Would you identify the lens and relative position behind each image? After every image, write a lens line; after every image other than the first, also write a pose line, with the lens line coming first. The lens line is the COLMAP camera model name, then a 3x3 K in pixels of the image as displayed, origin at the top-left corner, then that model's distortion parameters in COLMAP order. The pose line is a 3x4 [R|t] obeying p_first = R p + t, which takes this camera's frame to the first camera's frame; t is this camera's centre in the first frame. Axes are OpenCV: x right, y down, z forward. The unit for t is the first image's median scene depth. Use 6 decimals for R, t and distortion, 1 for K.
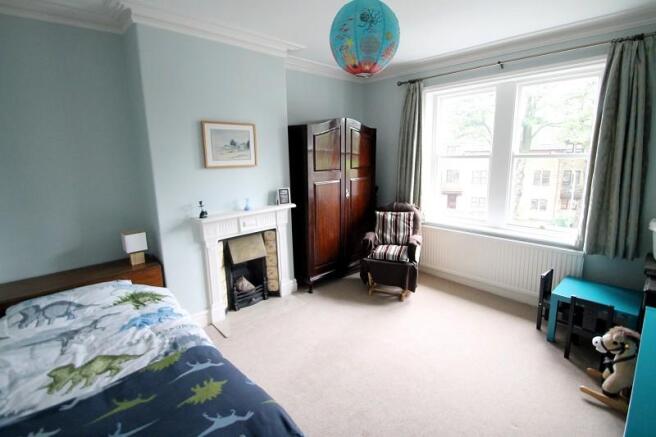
lens RADIAL K [[314.0, 0, 338.6], [0, 314.0, 208.0], [0, 0, 1]] dist [-0.000763, -0.001228]
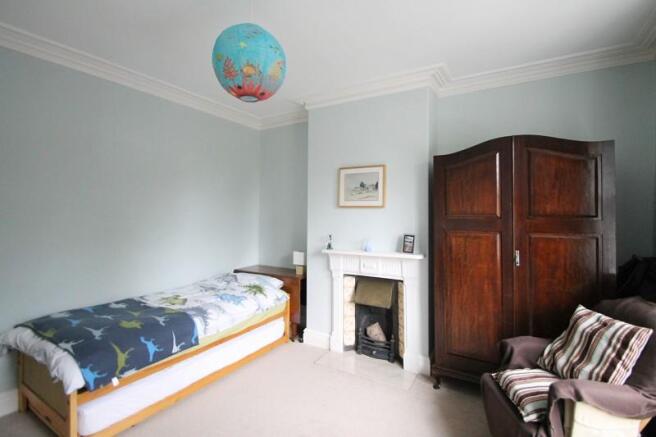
lens RADIAL K [[314.0, 0, 338.6], [0, 314.0, 208.0], [0, 0, 1]] dist [-0.000763, -0.001228]
pose [[0.261634, -0.004377, -0.965157, 0.636362], [-0.176840, 0.982844, -0.052394, -0.058622], [0.948828, 0.184386, 0.256372, 0.641320]]
